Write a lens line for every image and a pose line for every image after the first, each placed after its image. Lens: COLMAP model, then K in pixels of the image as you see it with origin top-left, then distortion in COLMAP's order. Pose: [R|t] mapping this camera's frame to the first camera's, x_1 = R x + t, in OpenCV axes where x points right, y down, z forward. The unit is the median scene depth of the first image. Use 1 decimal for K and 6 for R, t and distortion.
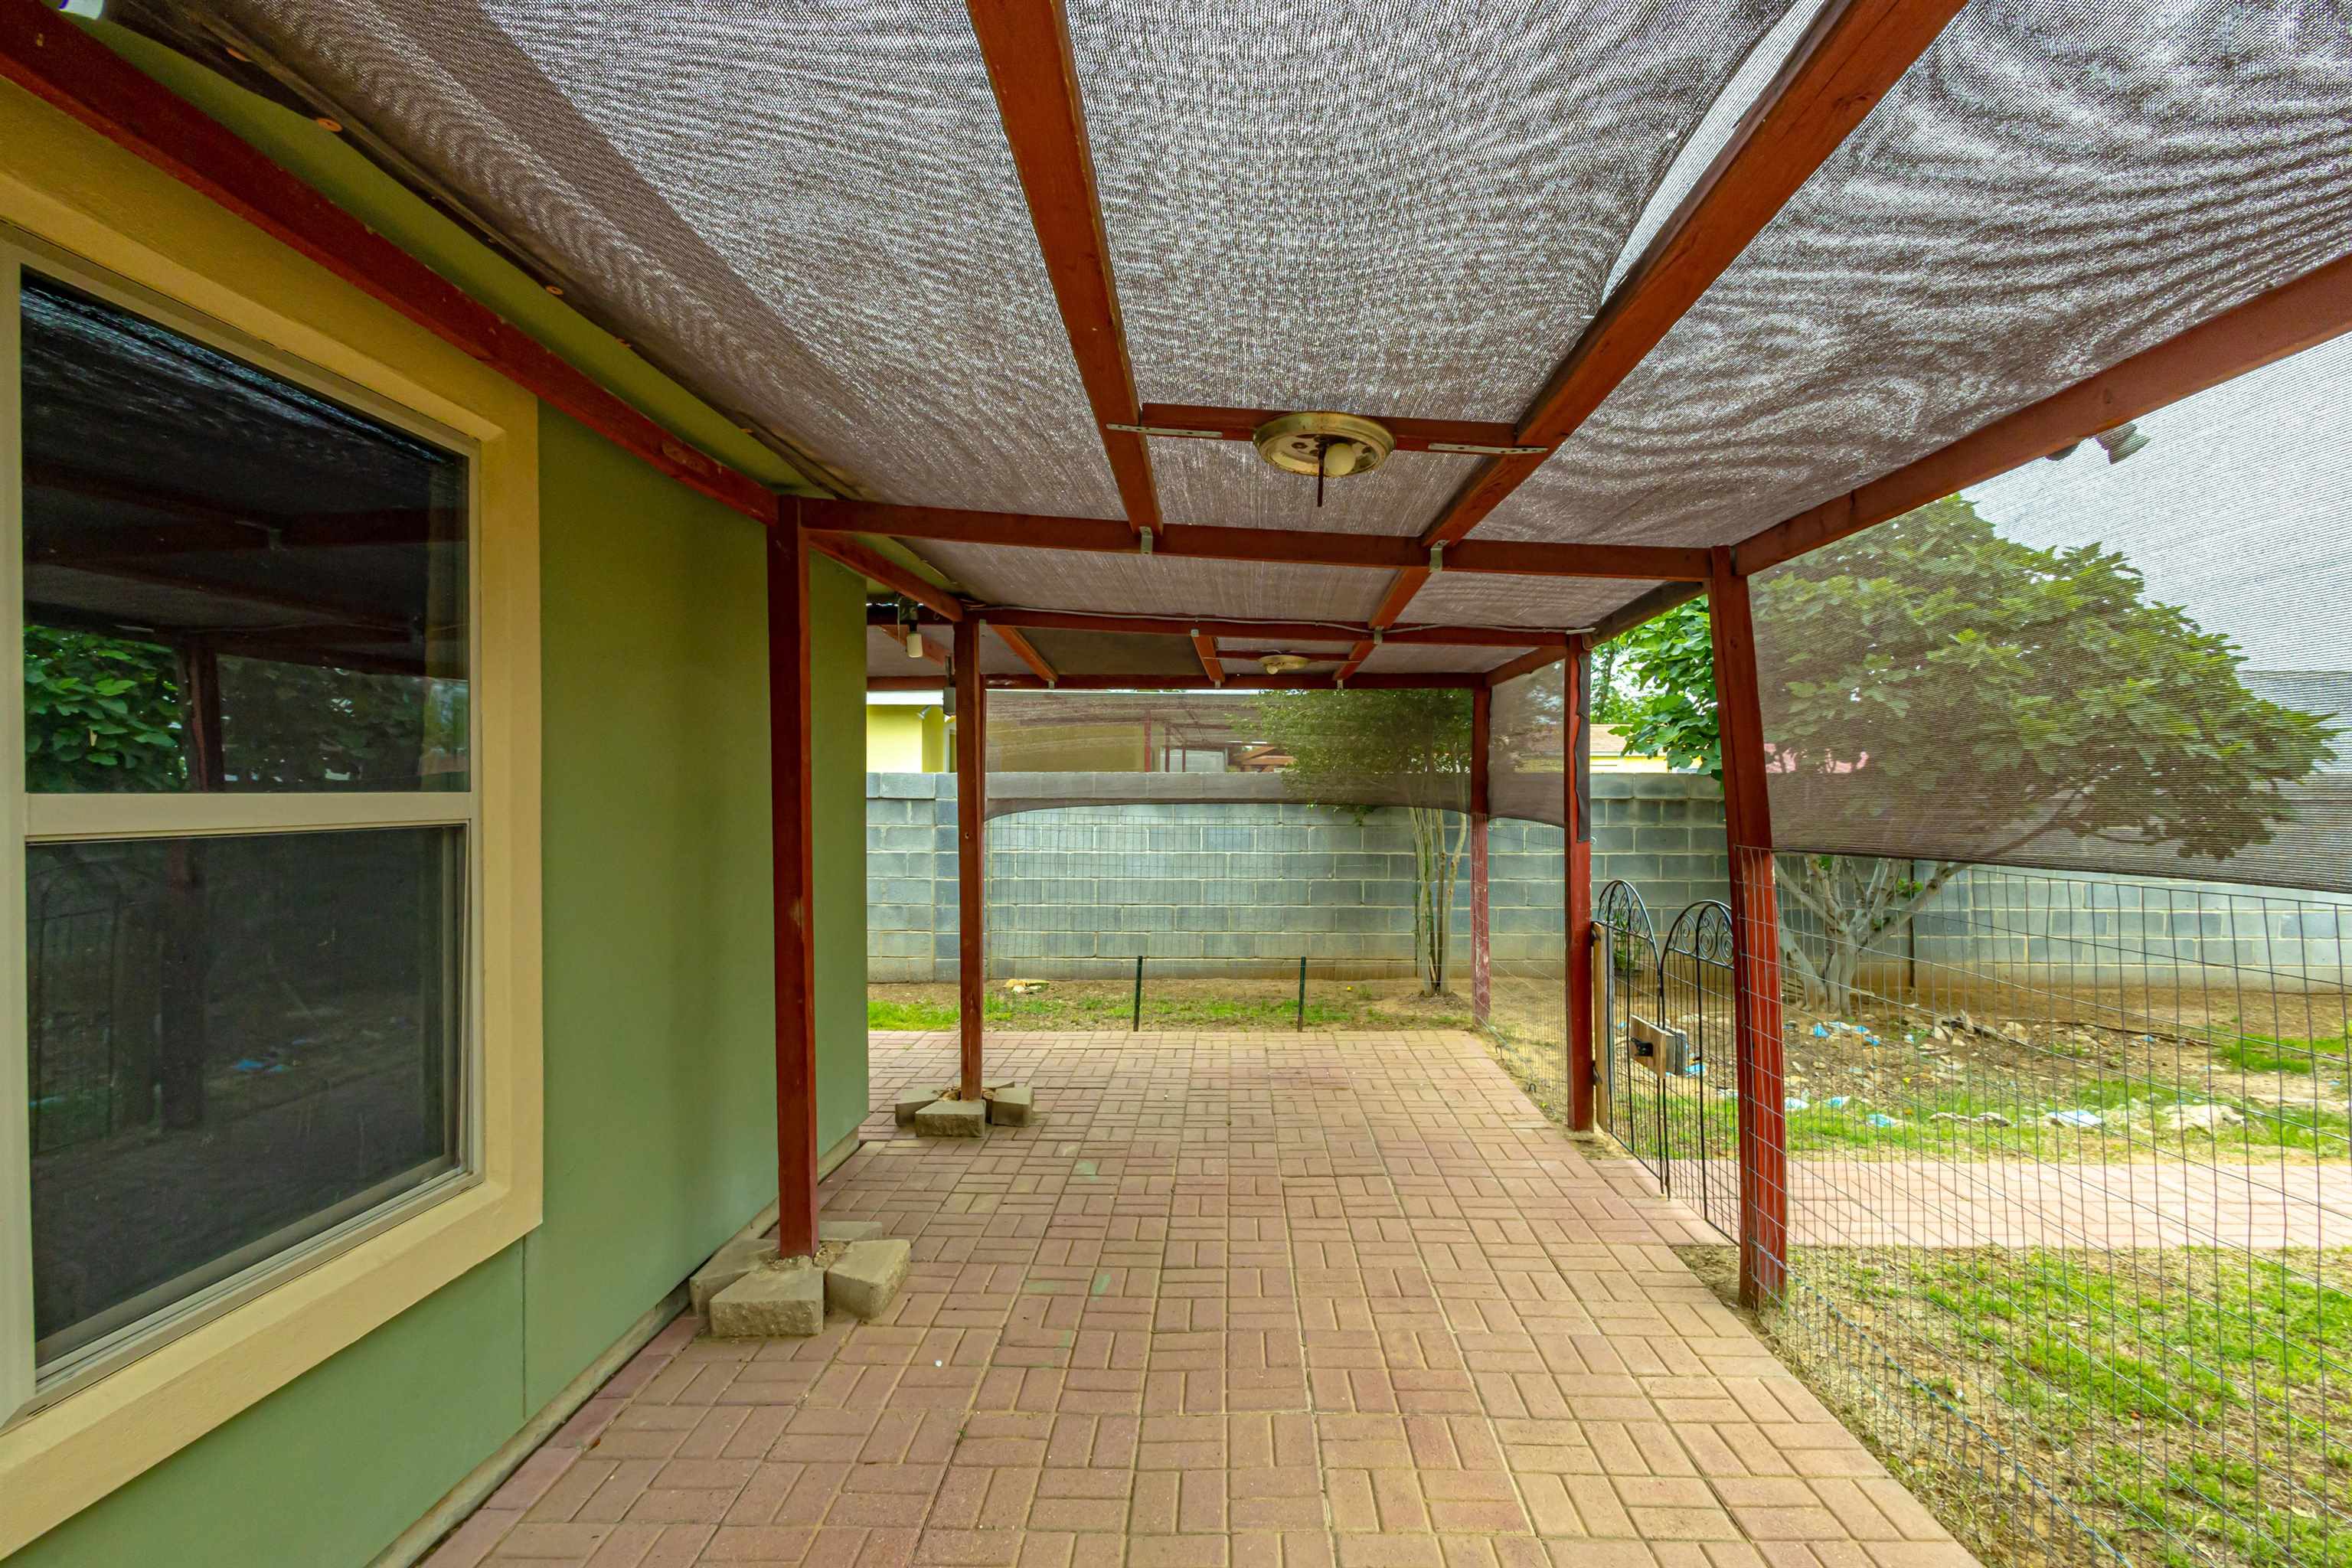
lens RADIAL K [[1095.9, 0, 1201.3], [0, 1095.9, 804.3], [0, 0, 1]] dist [0.012736, -0.003922]
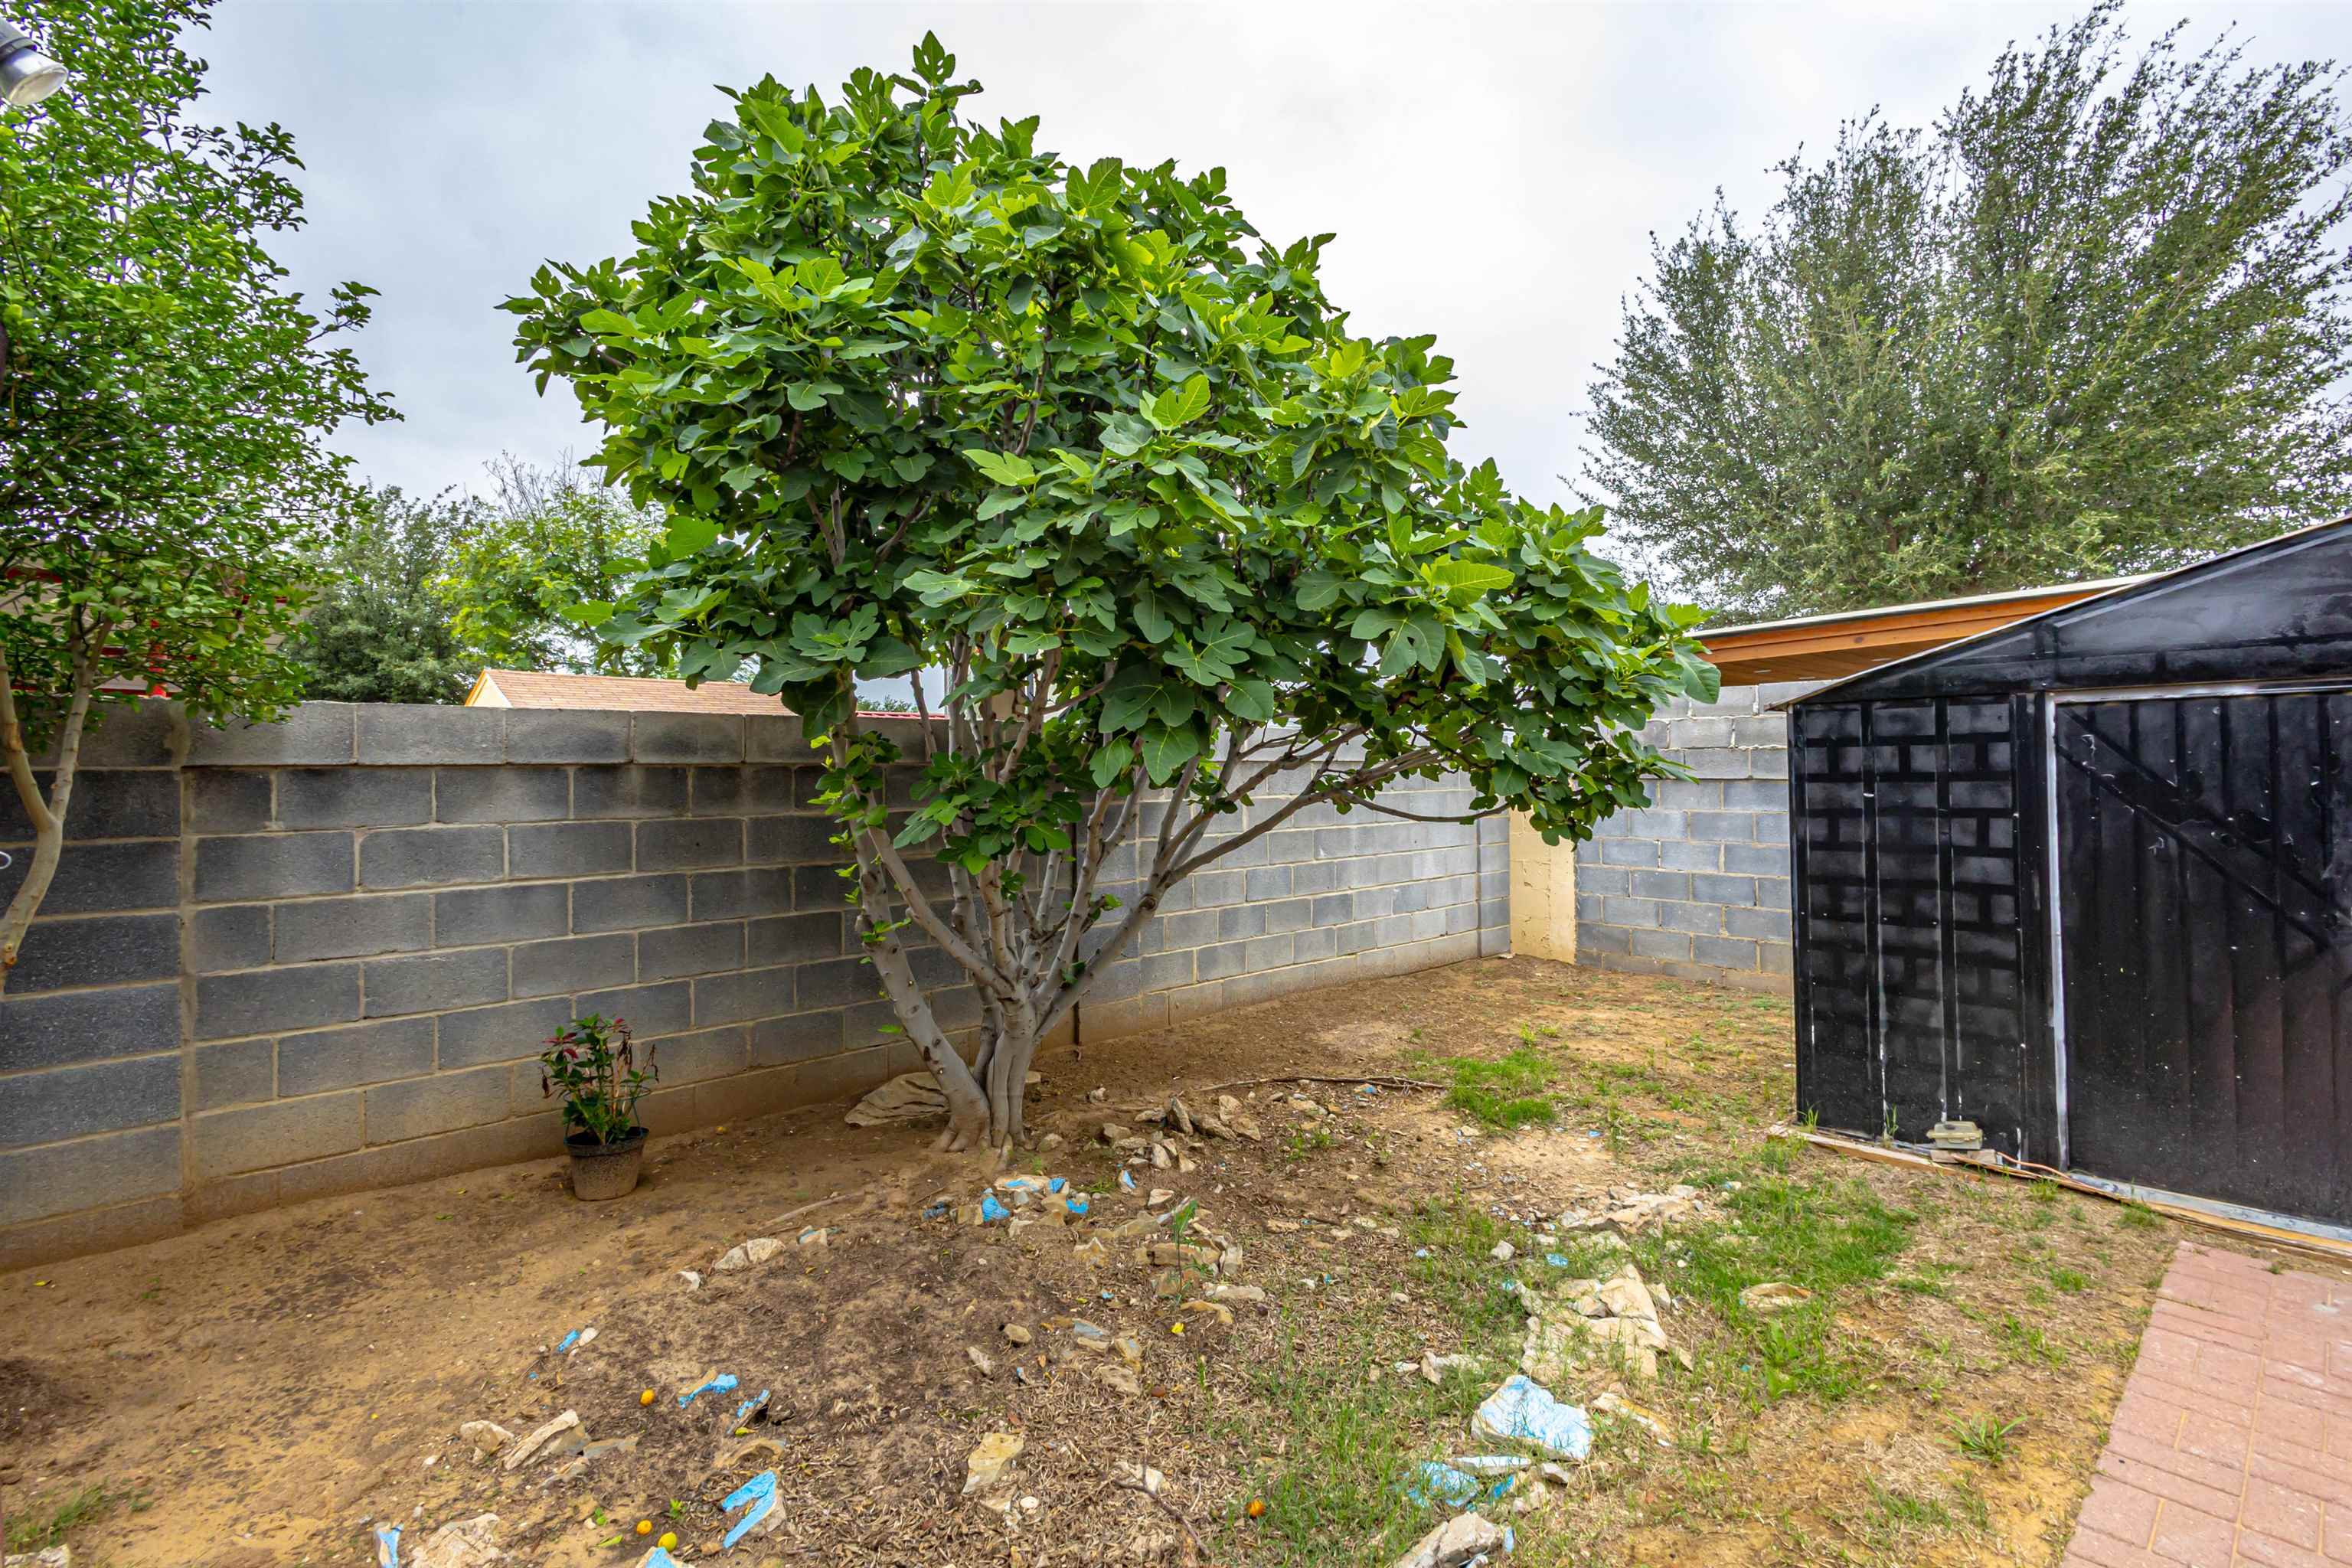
lens RADIAL K [[1095.9, 0, 1166.7], [0, 1095.9, 760.2], [0, 0, 1]] dist [0.012736, -0.003922]
pose [[0.716466, -0.003498, 0.697613, 0.262225], [0.019185, 0.999708, -0.014690, 0.006097], [-0.697358, 0.023908, 0.716324, 0.567597]]
